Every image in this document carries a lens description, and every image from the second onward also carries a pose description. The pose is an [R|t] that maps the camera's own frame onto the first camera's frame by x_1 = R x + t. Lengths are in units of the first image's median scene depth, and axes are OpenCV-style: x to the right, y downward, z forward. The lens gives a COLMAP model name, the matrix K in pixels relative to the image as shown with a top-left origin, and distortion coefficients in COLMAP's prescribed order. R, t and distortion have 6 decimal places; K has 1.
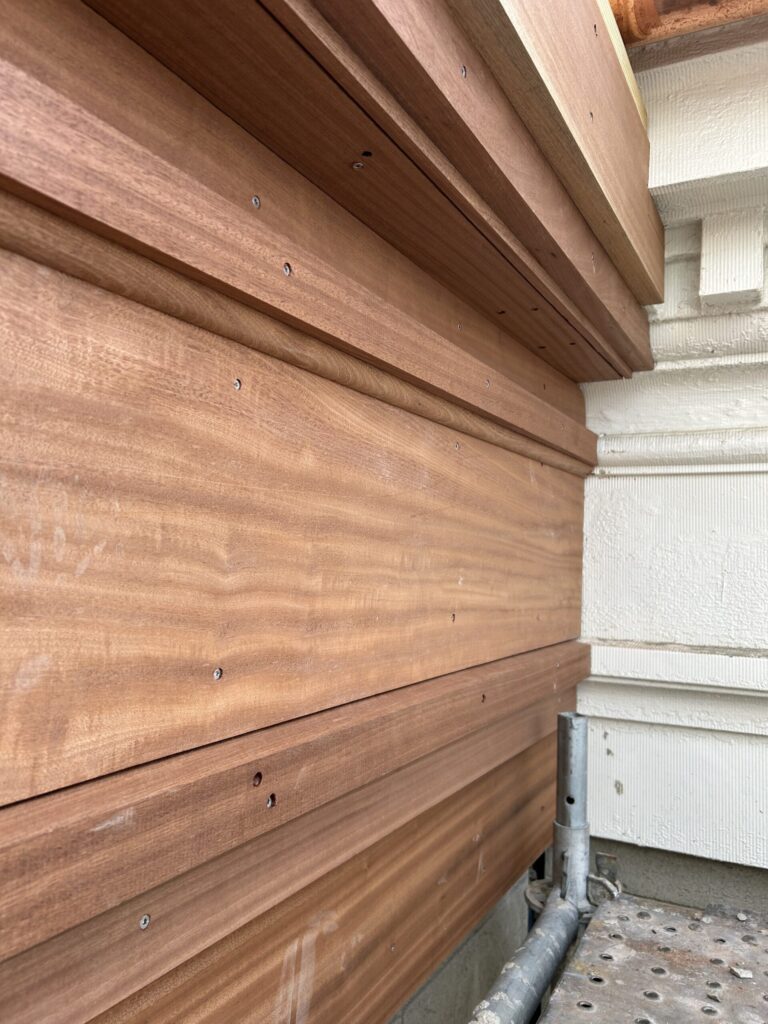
lens RADIAL K [[762.9, 0, 385.9], [0, 762.9, 511.4], [0, 0, 1]] dist [-0.000691, -0.000170]
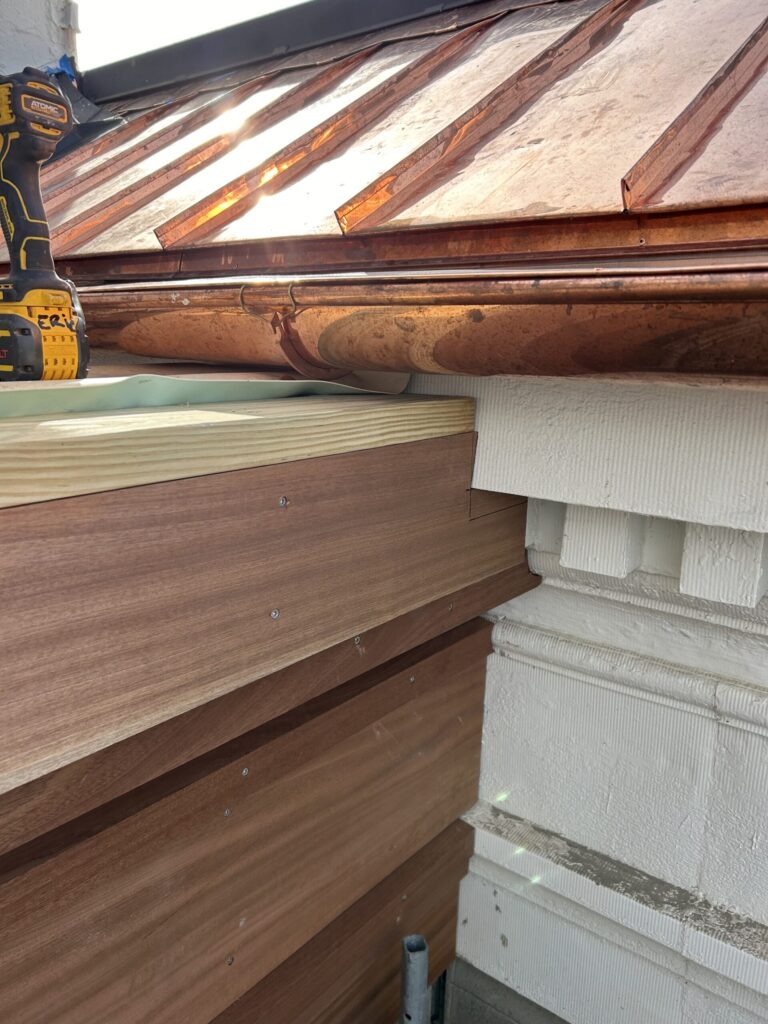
lens RADIAL K [[762.9, 0, 383.5], [0, 762.9, 512.8], [0, 0, 1]] dist [-0.000691, -0.000170]
pose [[0.985189, 0.028848, -0.169027, 0.302602], [0.017237, 0.964092, 0.265008, -0.484076], [0.170603, -0.263997, 0.949316, 0.134033]]
